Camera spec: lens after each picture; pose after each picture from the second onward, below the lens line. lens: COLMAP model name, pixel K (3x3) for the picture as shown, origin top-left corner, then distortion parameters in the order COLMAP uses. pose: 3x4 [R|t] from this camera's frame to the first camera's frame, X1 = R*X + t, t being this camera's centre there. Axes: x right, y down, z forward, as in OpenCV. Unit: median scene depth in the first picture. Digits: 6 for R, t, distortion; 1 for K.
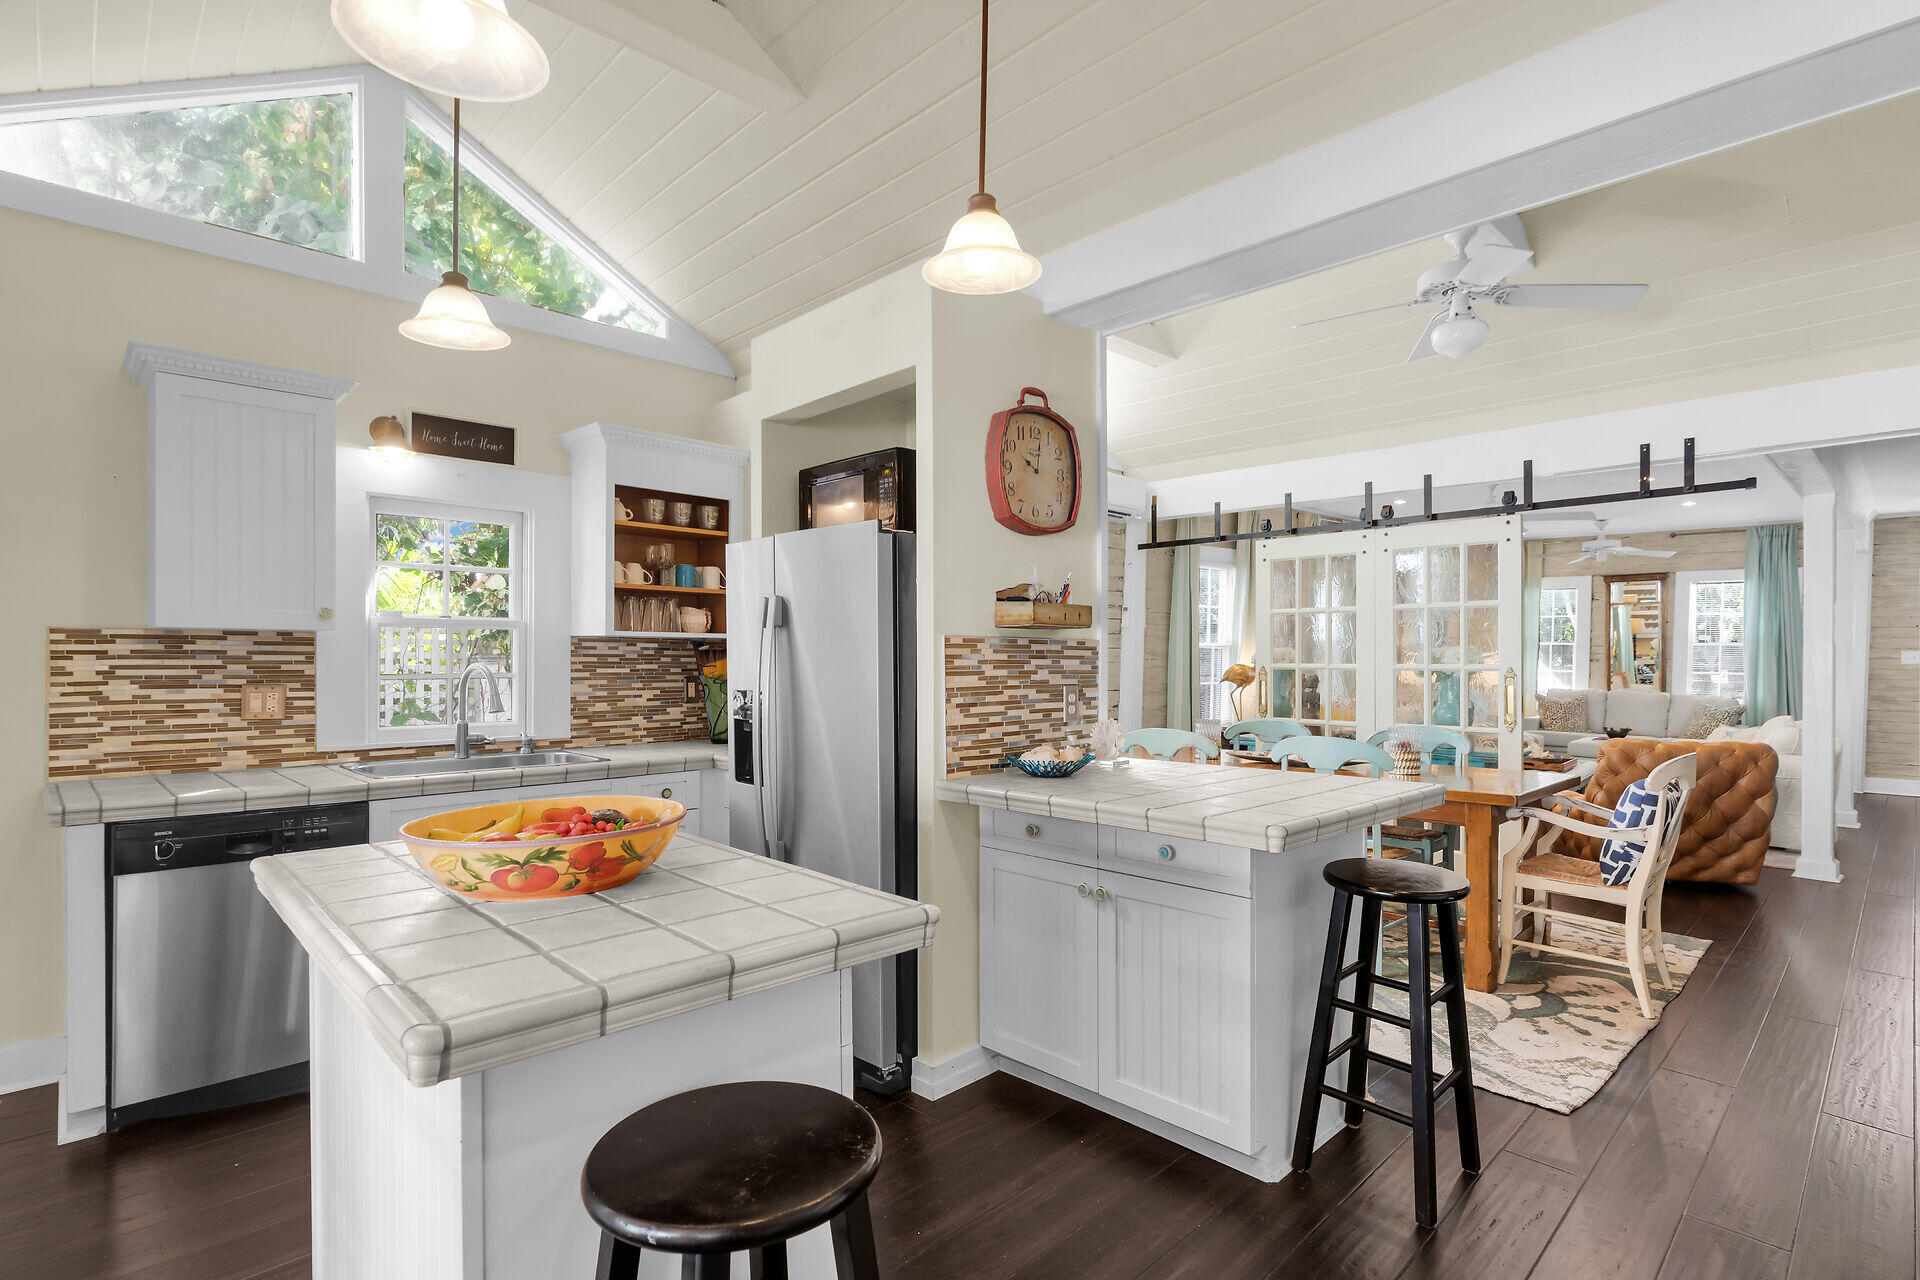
lens RADIAL K [[961.1, 0, 958.1], [0, 961.1, 662.1], [0, 0, 1]] dist [-0.000014, 0.000379]
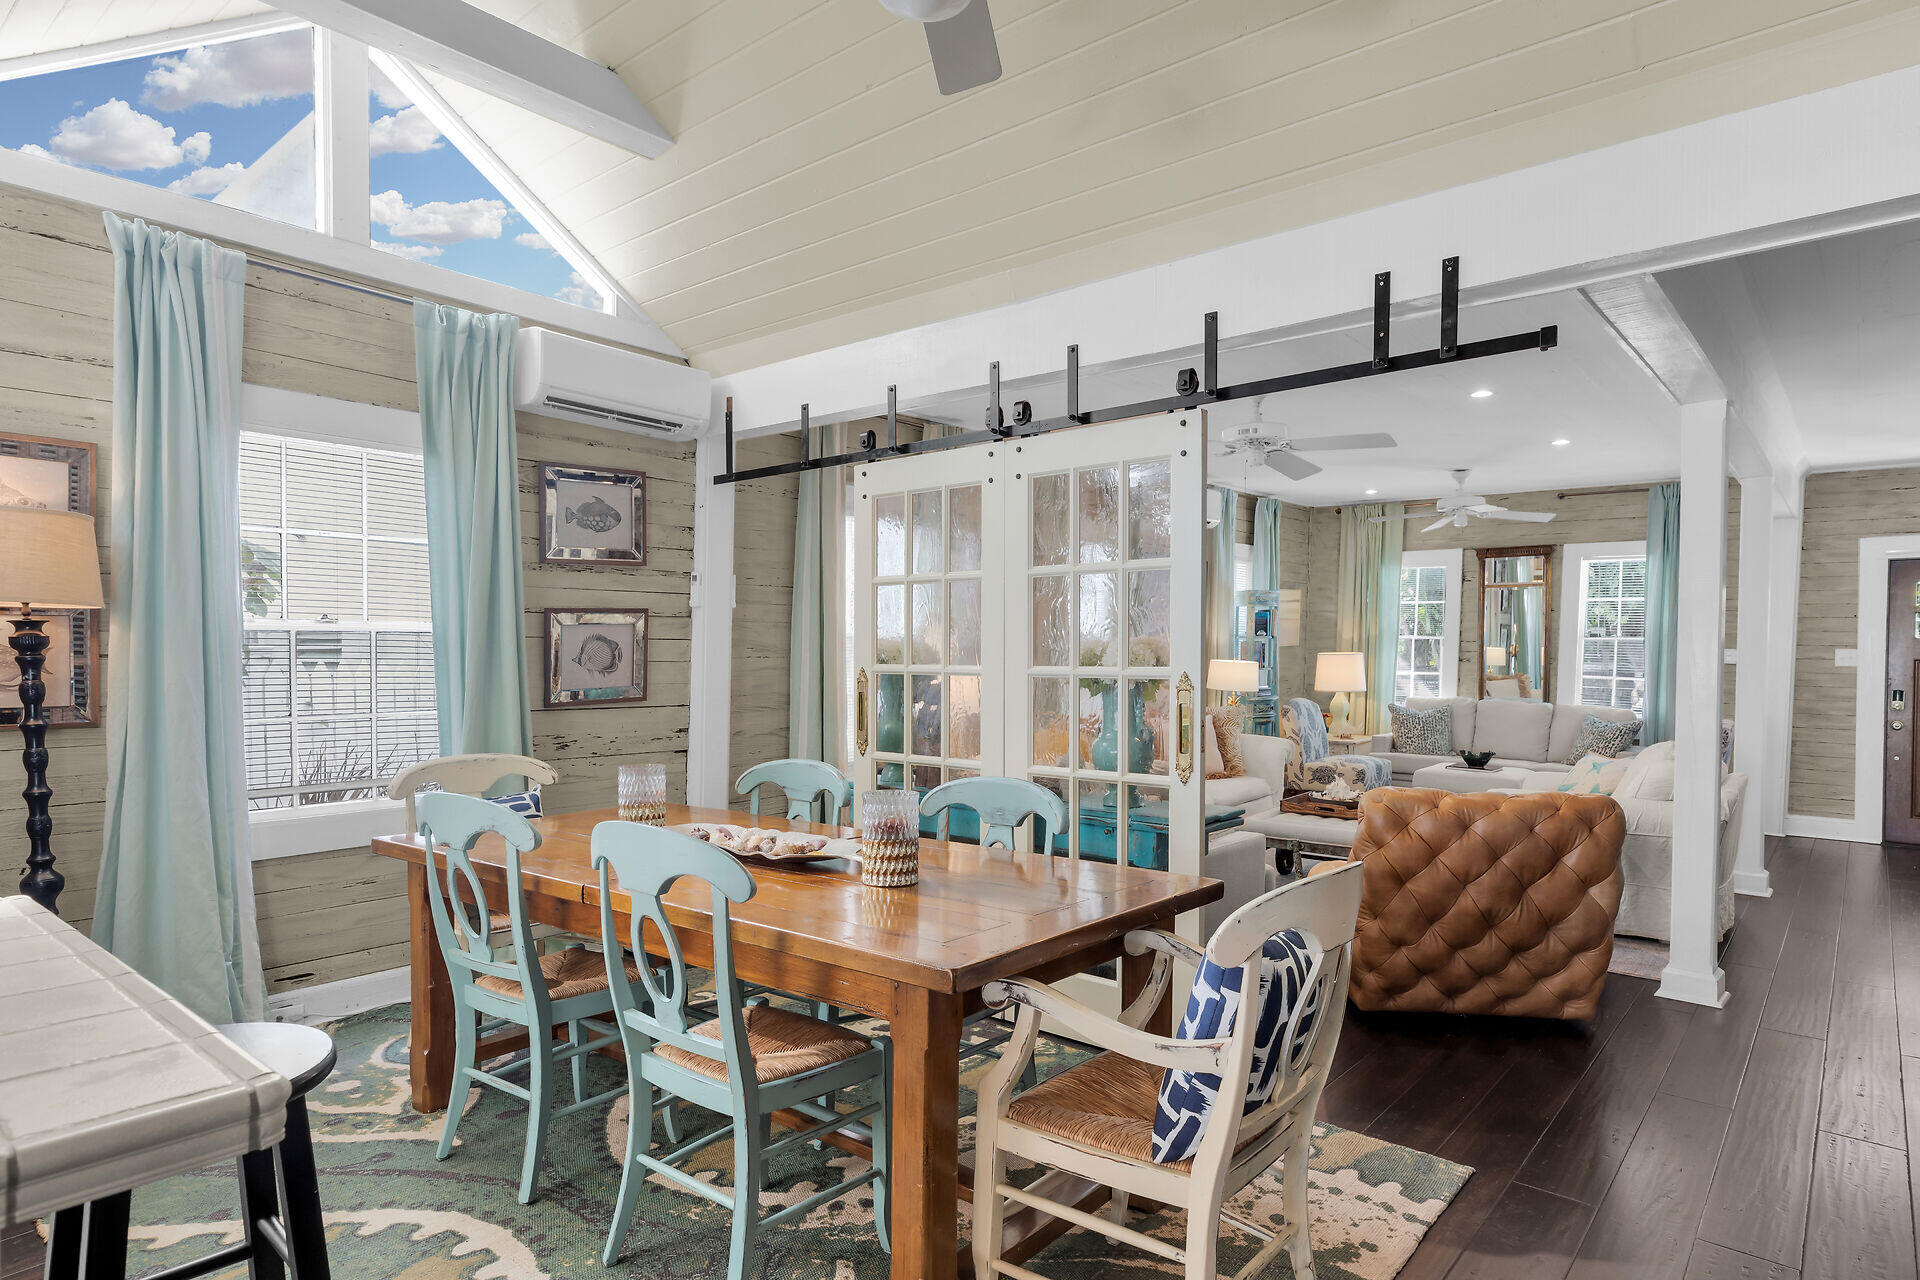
lens RADIAL K [[1020.9, 0, 1016.2], [0, 1020.9, 680.4], [0, 0, 1]] dist [0.004061, 0.000939]
pose [[0.996286, 0.001674, 0.086092, 0.574612], [-0.003505, 0.999771, 0.021129, -0.003985], [-0.086037, -0.021352, 0.996063, 0.537874]]
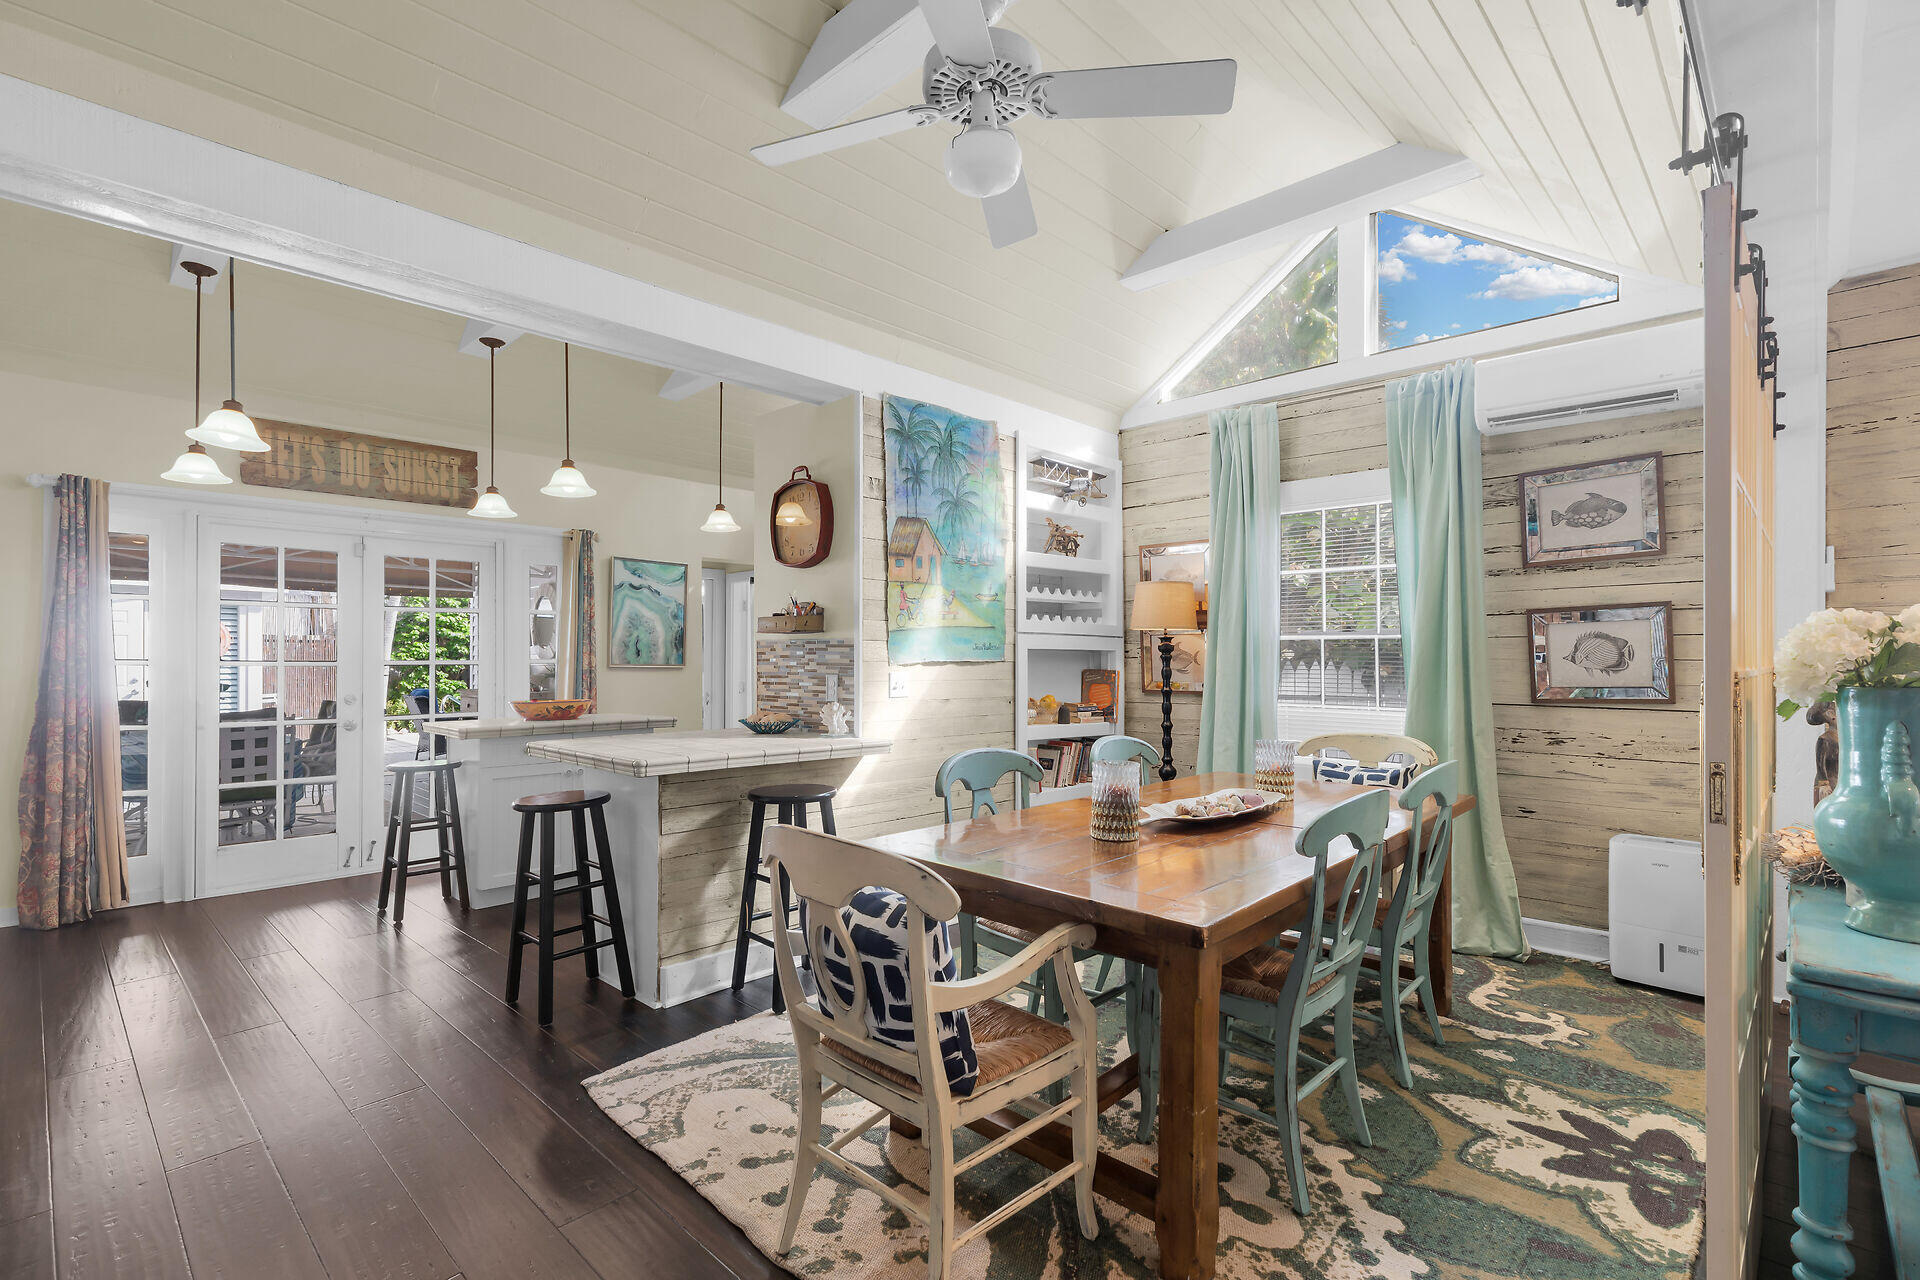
lens RADIAL K [[896.4, 0, 968.3], [0, 896.4, 652.6], [0, 0, 1]] dist [0.009786, -0.001049]
pose [[0.021236, -0.005954, -0.999757, 1.158842], [-0.003483, 0.999976, -0.006029, 0.001100], [0.999768, 0.003610, 0.021215, 0.994929]]
